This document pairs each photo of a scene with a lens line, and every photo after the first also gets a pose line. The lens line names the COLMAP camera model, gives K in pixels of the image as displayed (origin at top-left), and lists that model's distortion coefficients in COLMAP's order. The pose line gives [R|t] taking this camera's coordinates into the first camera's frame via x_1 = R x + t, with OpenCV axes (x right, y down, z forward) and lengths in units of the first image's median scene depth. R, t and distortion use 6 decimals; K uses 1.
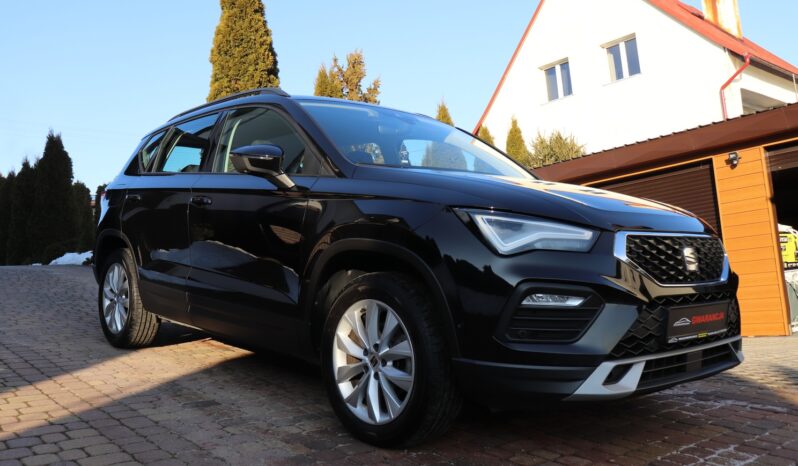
lens RADIAL K [[721.4, 0, 386.8], [0, 721.4, 220.8], [0, 0, 1]] dist [-0.150912, 0.136473]
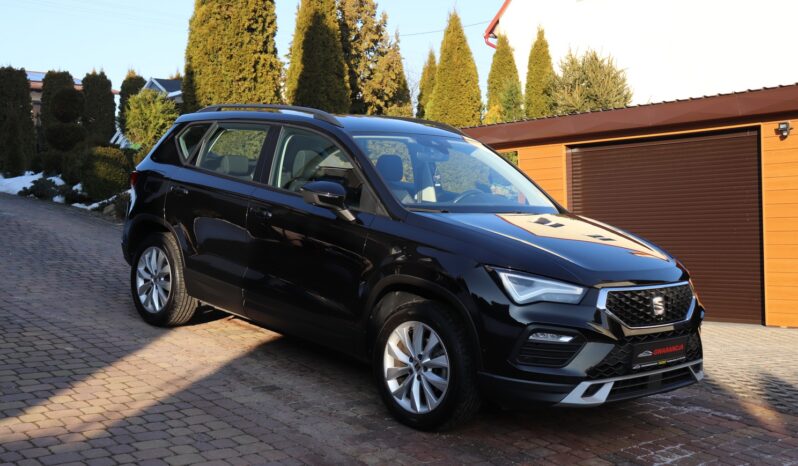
lens RADIAL K [[936.7, 0, 392.4], [0, 936.7, 231.6], [0, 0, 1]] dist [-0.031018, 0.000000]
pose [[0.997924, 0.054556, 0.034218, -0.142249], [-0.057998, 0.992312, 0.109329, -0.252697], [-0.027991, -0.111087, 0.993416, -0.738481]]
